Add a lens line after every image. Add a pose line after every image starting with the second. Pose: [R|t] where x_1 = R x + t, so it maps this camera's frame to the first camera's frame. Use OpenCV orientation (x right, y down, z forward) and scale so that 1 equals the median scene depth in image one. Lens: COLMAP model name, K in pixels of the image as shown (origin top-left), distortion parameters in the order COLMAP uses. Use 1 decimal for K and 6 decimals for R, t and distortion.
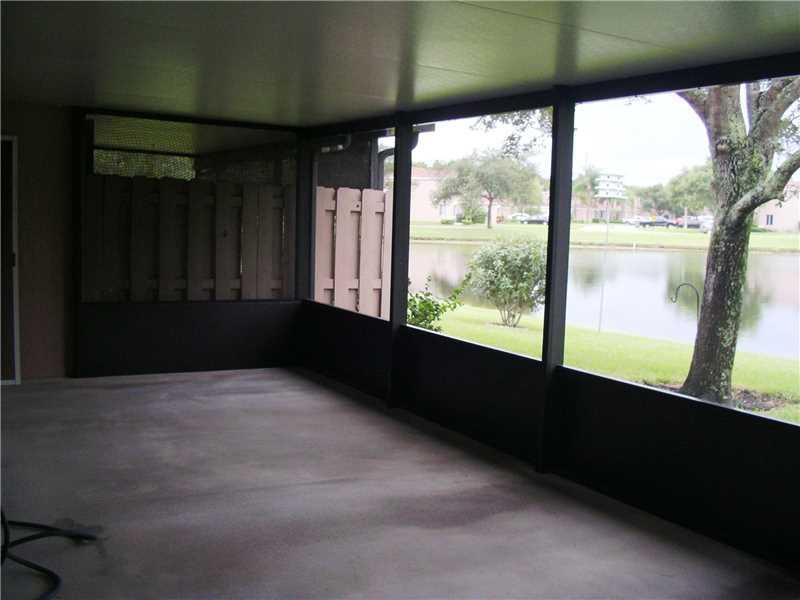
lens RADIAL K [[874.0, 0, 399.5], [0, 874.0, 300.7], [0, 0, 1]] dist [-0.088210, 0.000000]
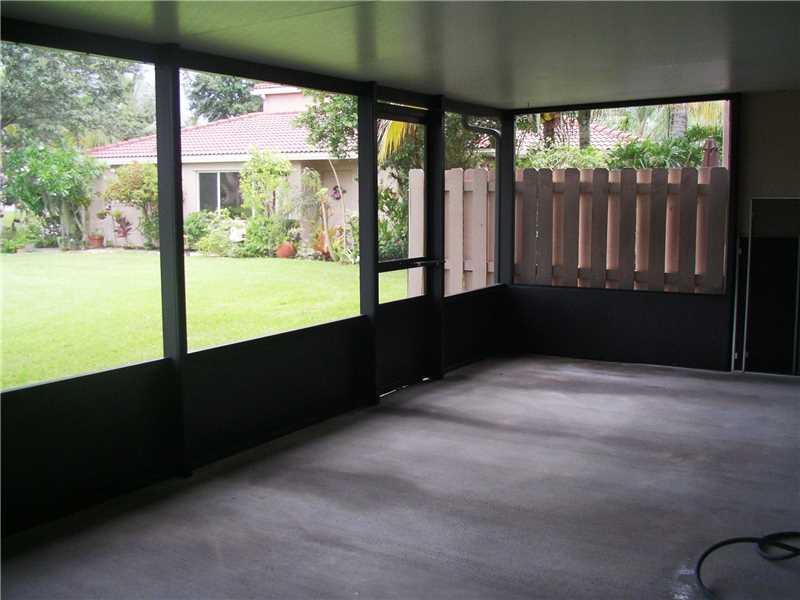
lens RADIAL K [[874.0, 0, 399.4], [0, 874.0, 299.4], [0, 0, 1]] dist [-0.088210, 0.000000]
pose [[-0.499100, -0.124128, 0.857608, -0.762446], [0.077499, 0.979327, 0.186847, -0.145790], [-0.863072, 0.159719, -0.479162, 1.334309]]
